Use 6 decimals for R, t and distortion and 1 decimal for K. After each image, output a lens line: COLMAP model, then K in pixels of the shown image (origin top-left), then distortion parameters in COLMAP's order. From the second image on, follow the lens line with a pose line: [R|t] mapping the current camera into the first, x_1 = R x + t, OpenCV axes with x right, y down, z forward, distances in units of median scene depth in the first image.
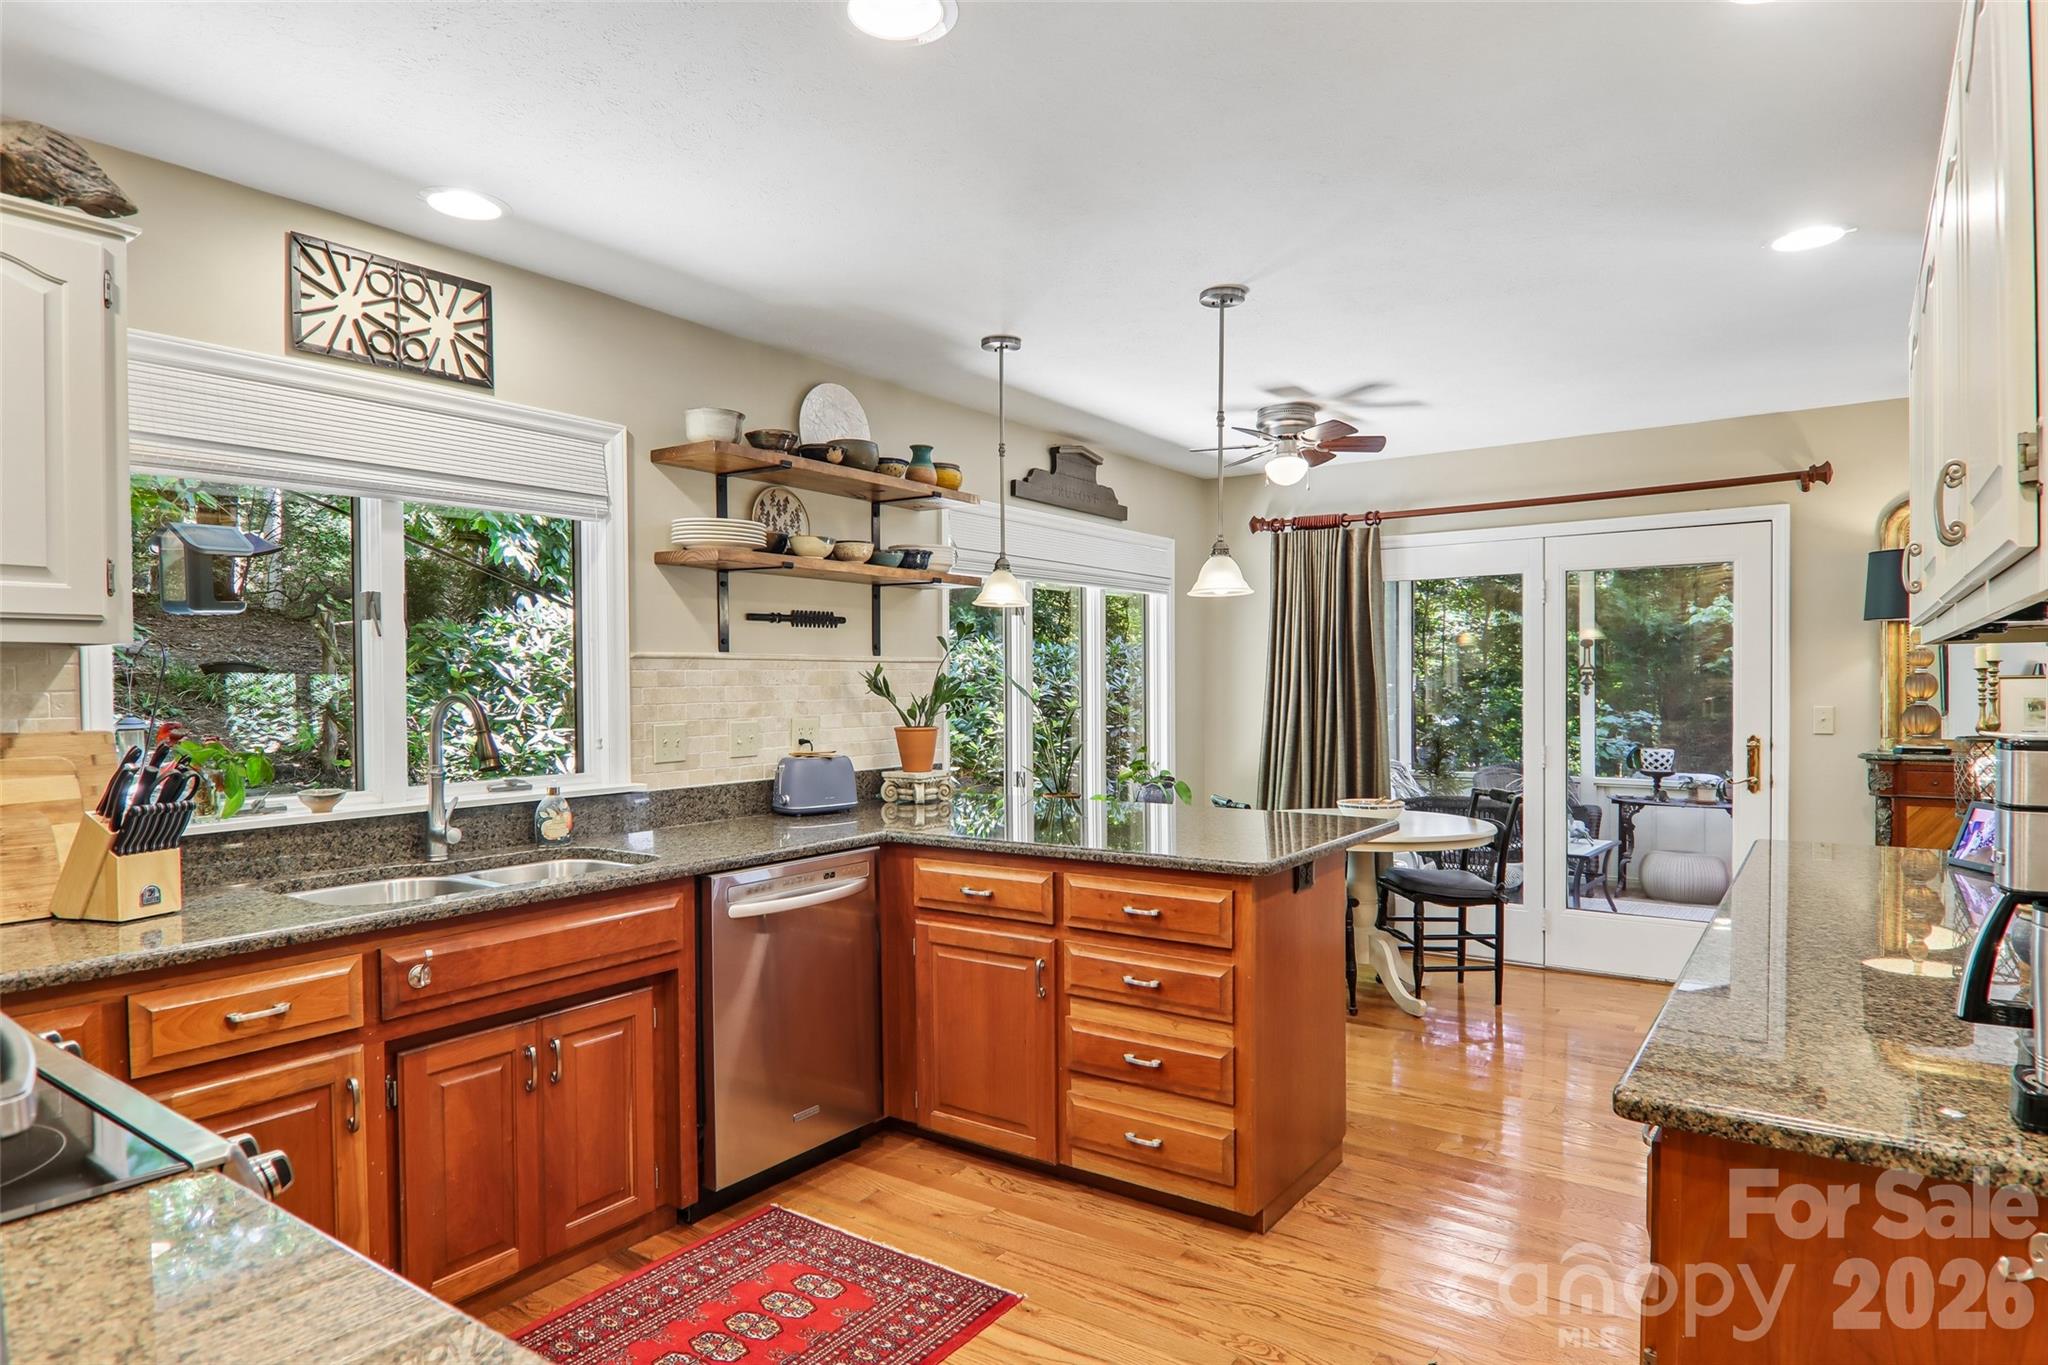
lens RADIAL K [[1158.7, 0, 993.9], [0, 1158.7, 692.7], [0, 0, 1]] dist [-0.012227, -0.004514]
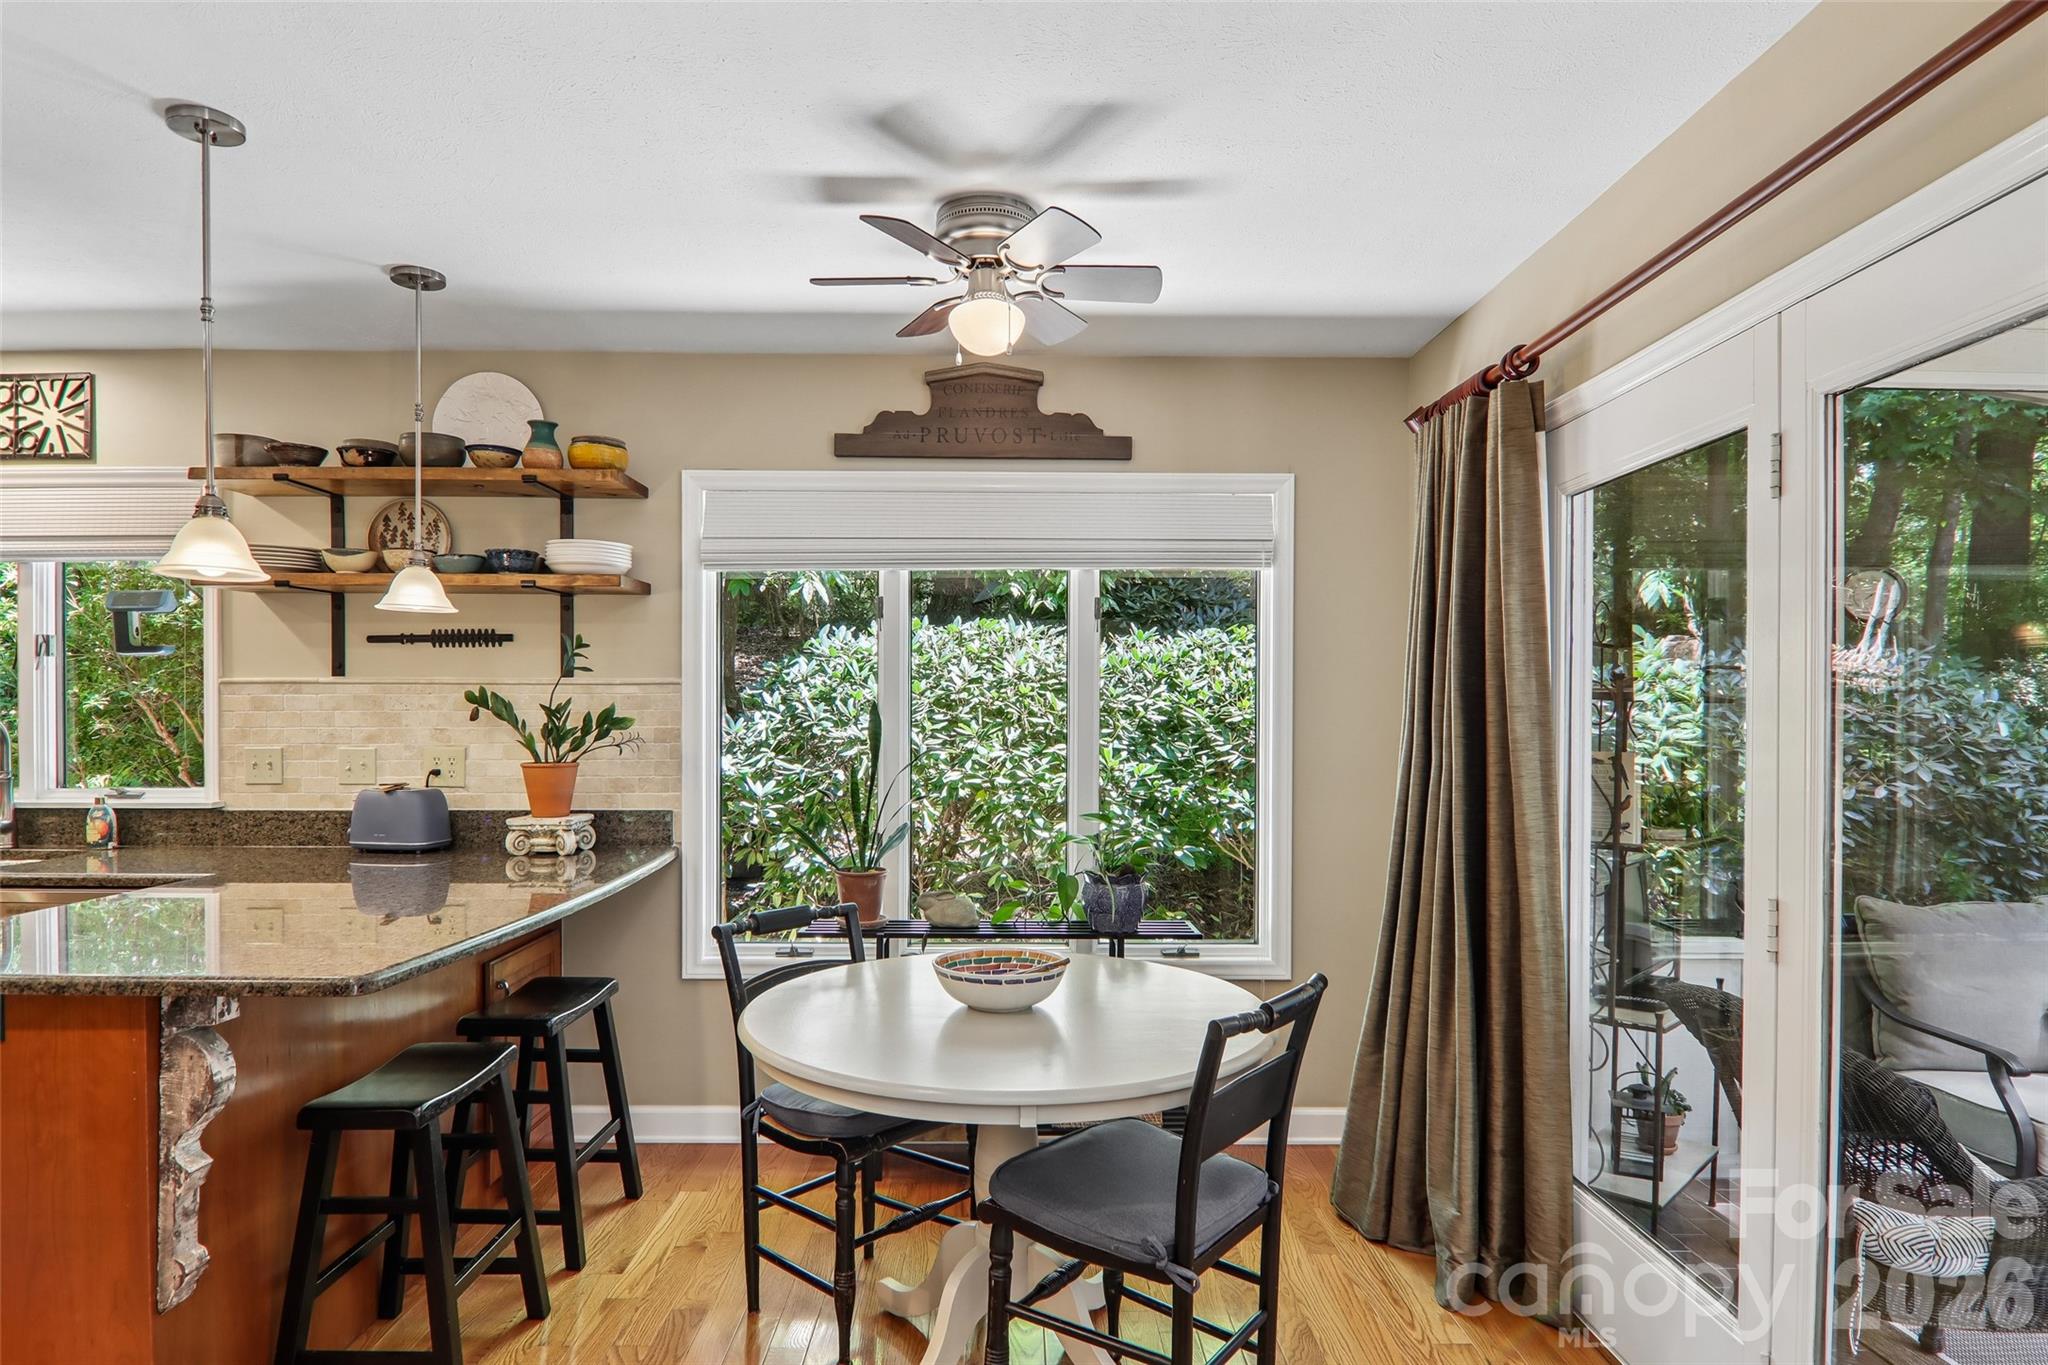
lens RADIAL K [[1158.7, 0, 1056.6], [0, 1158.7, 713.7], [0, 0, 1]] dist [-0.012227, -0.004514]
pose [[0.605446, 0.007765, -0.795848, 0.584124], [-0.013624, 0.999907, -0.000609, -0.007069], [0.795769, 0.011212, 0.605496, 0.569590]]
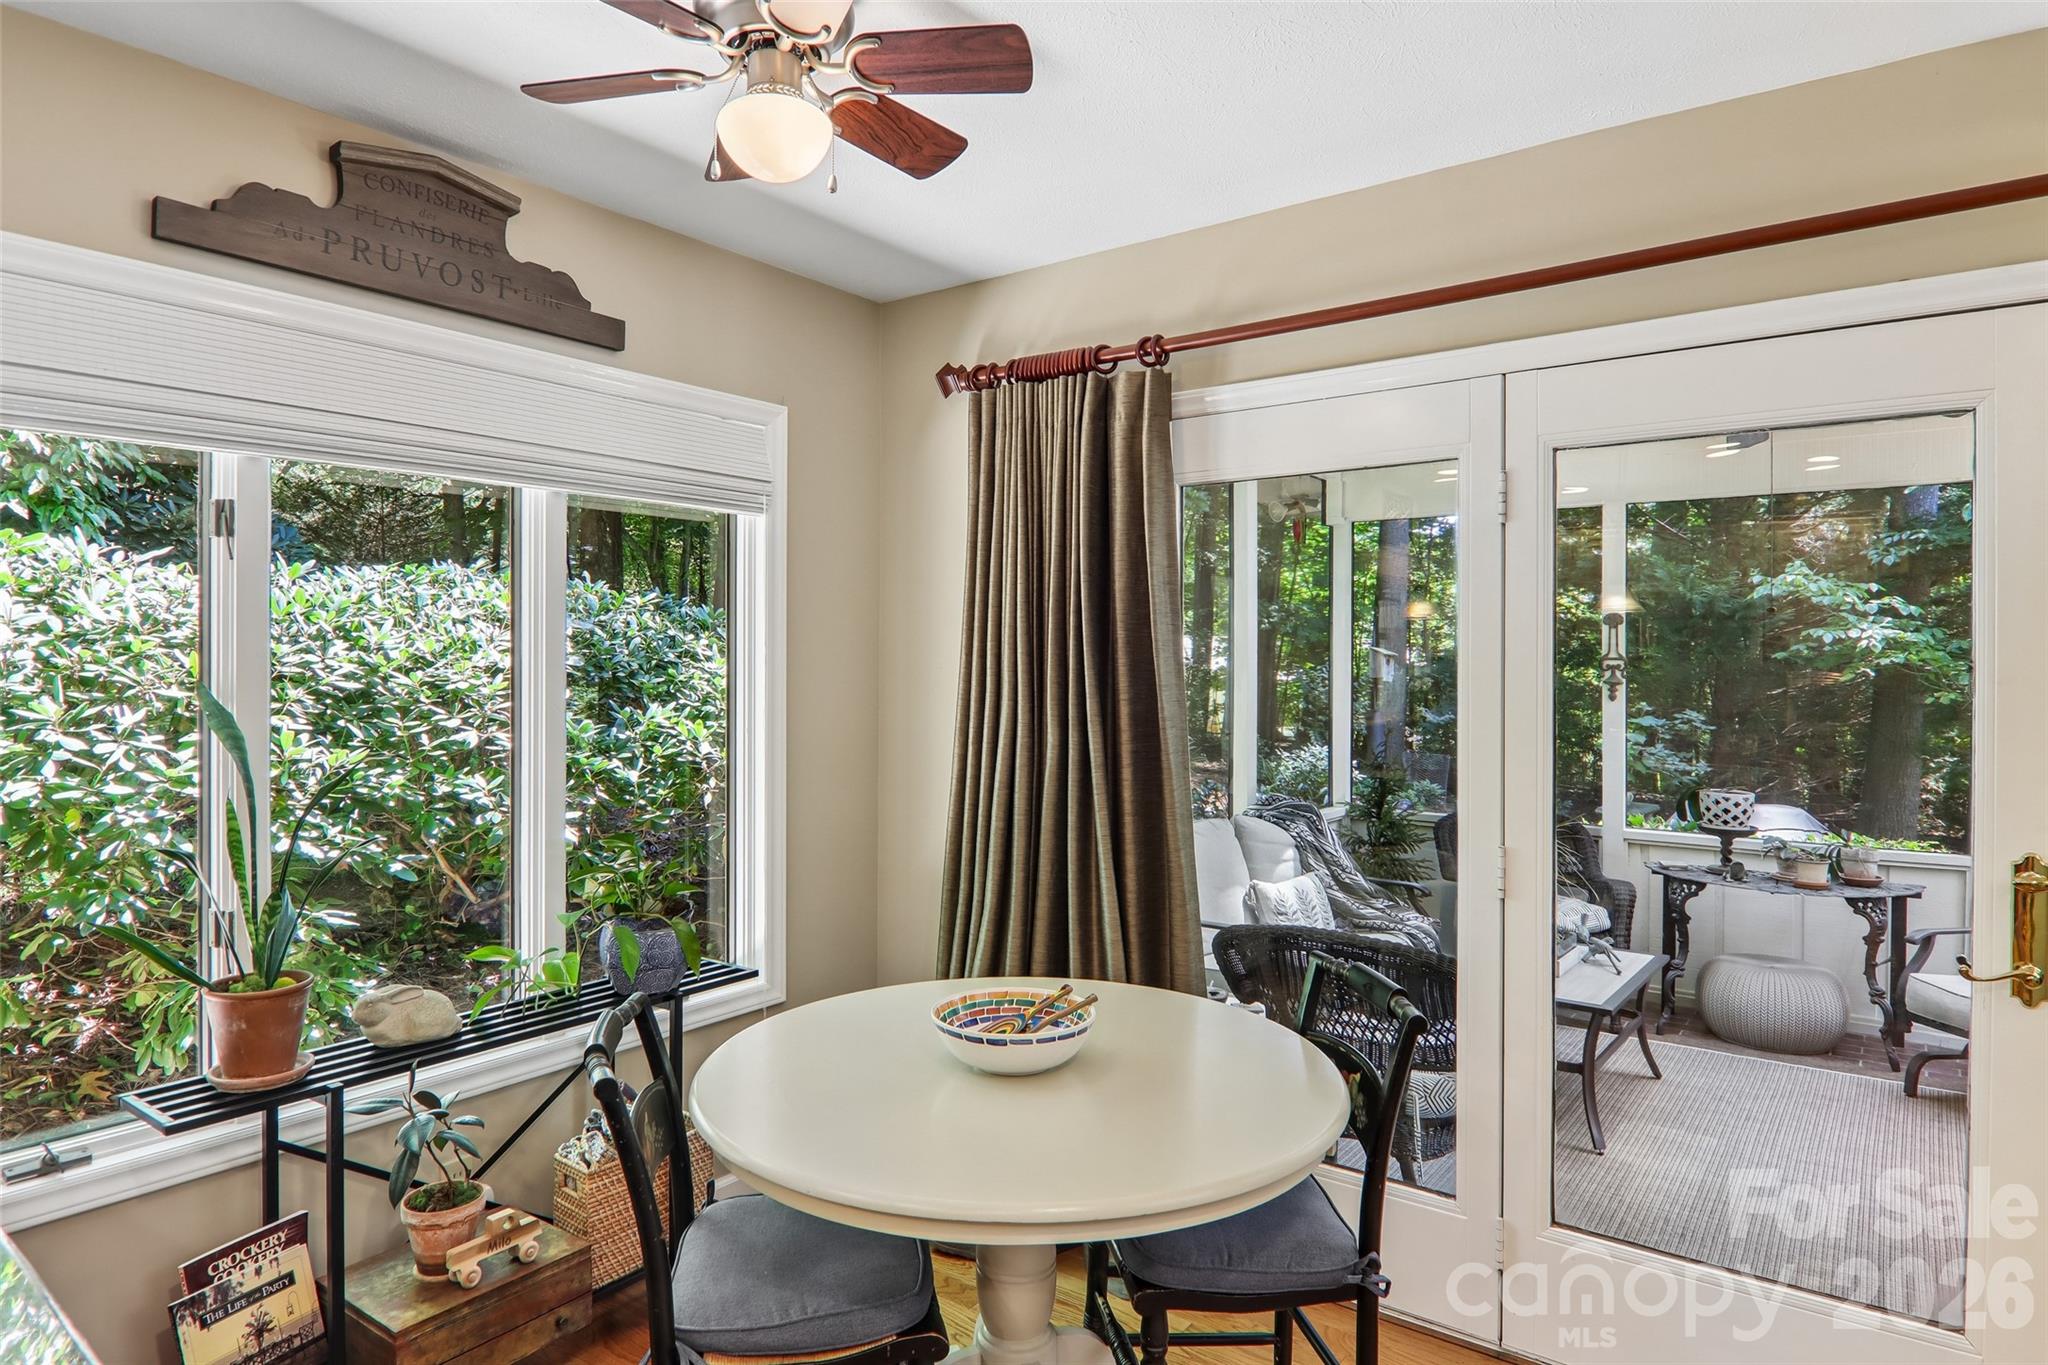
lens RADIAL K [[1158.7, 0, 998.4], [0, 1158.7, 662.6], [0, 0, 1]] dist [-0.012227, -0.004514]
pose [[0.999759, 0.007795, -0.020526, 0.272850], [-0.007922, 0.999950, -0.006133, -0.018713], [0.020477, 0.006294, 0.999771, 0.519105]]
